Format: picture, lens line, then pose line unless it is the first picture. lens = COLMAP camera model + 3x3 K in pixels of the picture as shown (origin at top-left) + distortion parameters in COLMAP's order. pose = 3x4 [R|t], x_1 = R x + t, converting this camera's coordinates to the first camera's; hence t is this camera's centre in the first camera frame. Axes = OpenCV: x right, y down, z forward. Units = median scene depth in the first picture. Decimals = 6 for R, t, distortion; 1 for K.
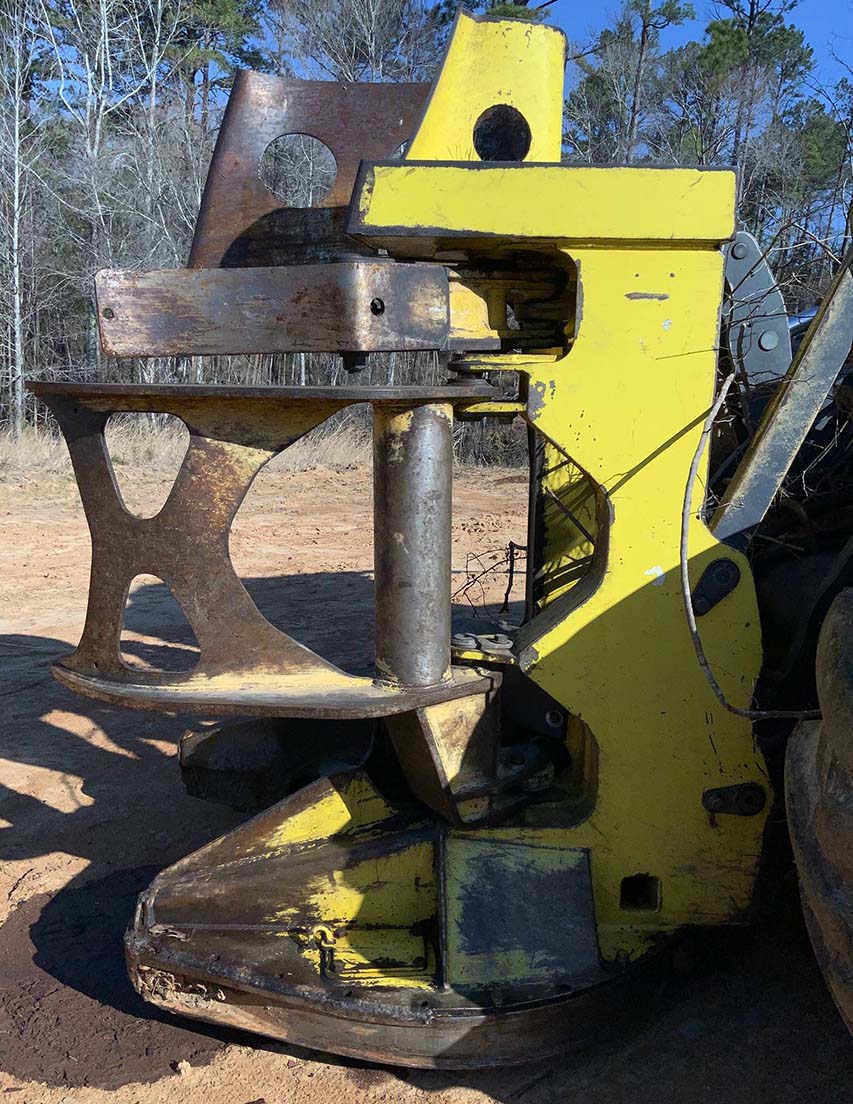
lens RADIAL K [[893.3, 0, 448.9], [0, 893.3, 559.4], [0, 0, 1]] dist [0.097941, -0.147884]
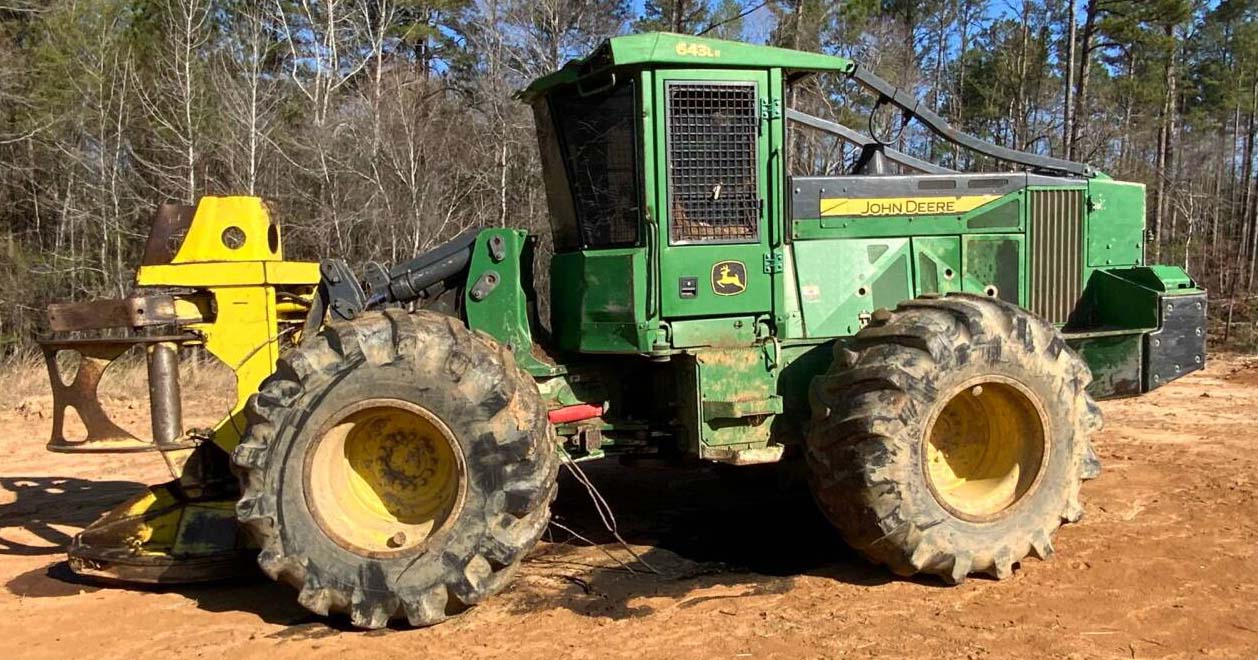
lens RADIAL K [[900.0, 0, 629.4], [0, 900.0, 366.1], [0, 0, 1]] dist [0.099262, -0.109784]
pose [[0.995898, -0.036048, -0.082993, 1.598832], [0.025903, 0.992409, -0.120218, 0.274615], [0.086696, 0.117575, 0.989272, -1.655603]]
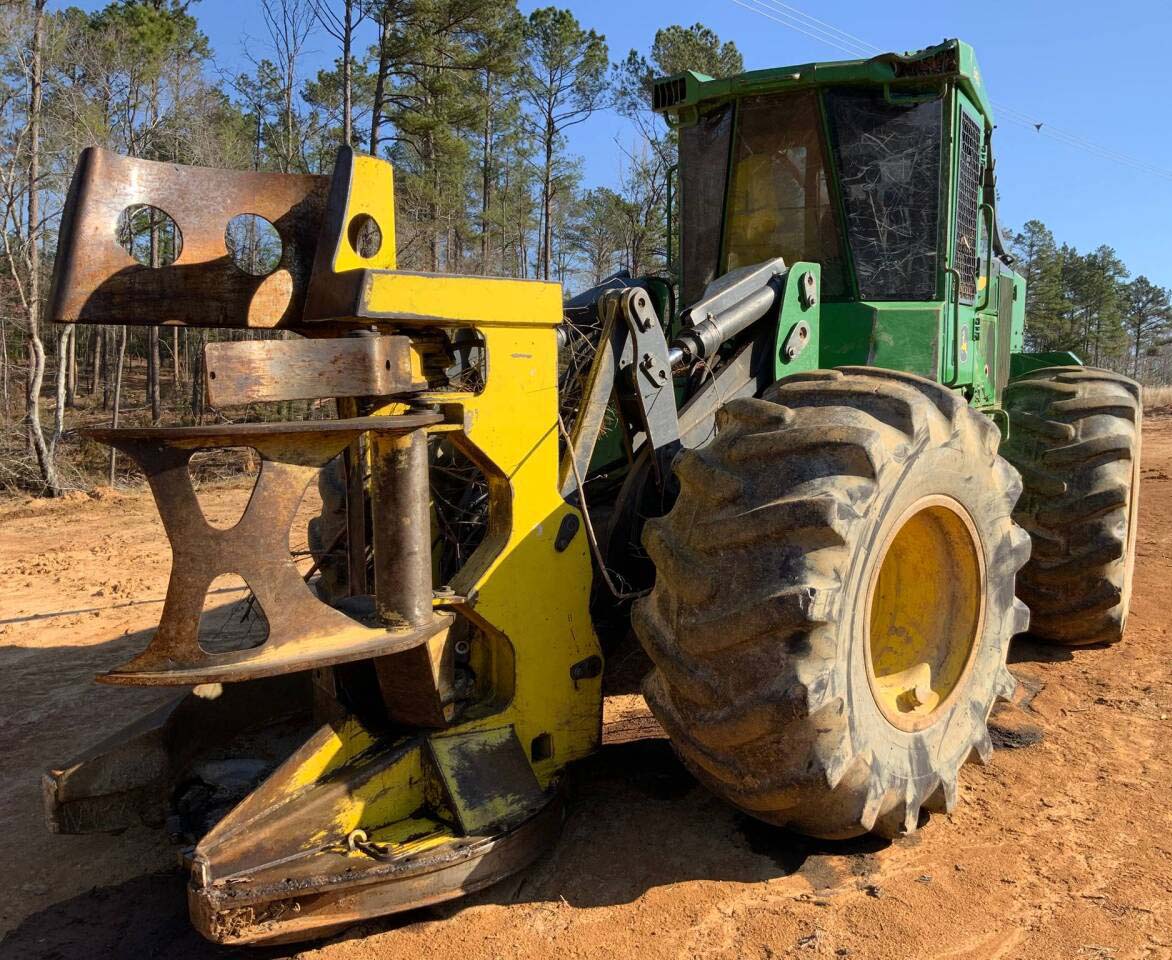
lens RADIAL K [[1040.1, 0, 586.0], [0, 1040.1, 480.0], [0, 0, 1]] dist [0.026613, -0.012906]
pose [[0.763220, -0.086731, 0.640291, -0.843955], [0.152535, 0.987126, -0.048108, 0.032827], [-0.627876, 0.134384, 0.766624, -0.438118]]
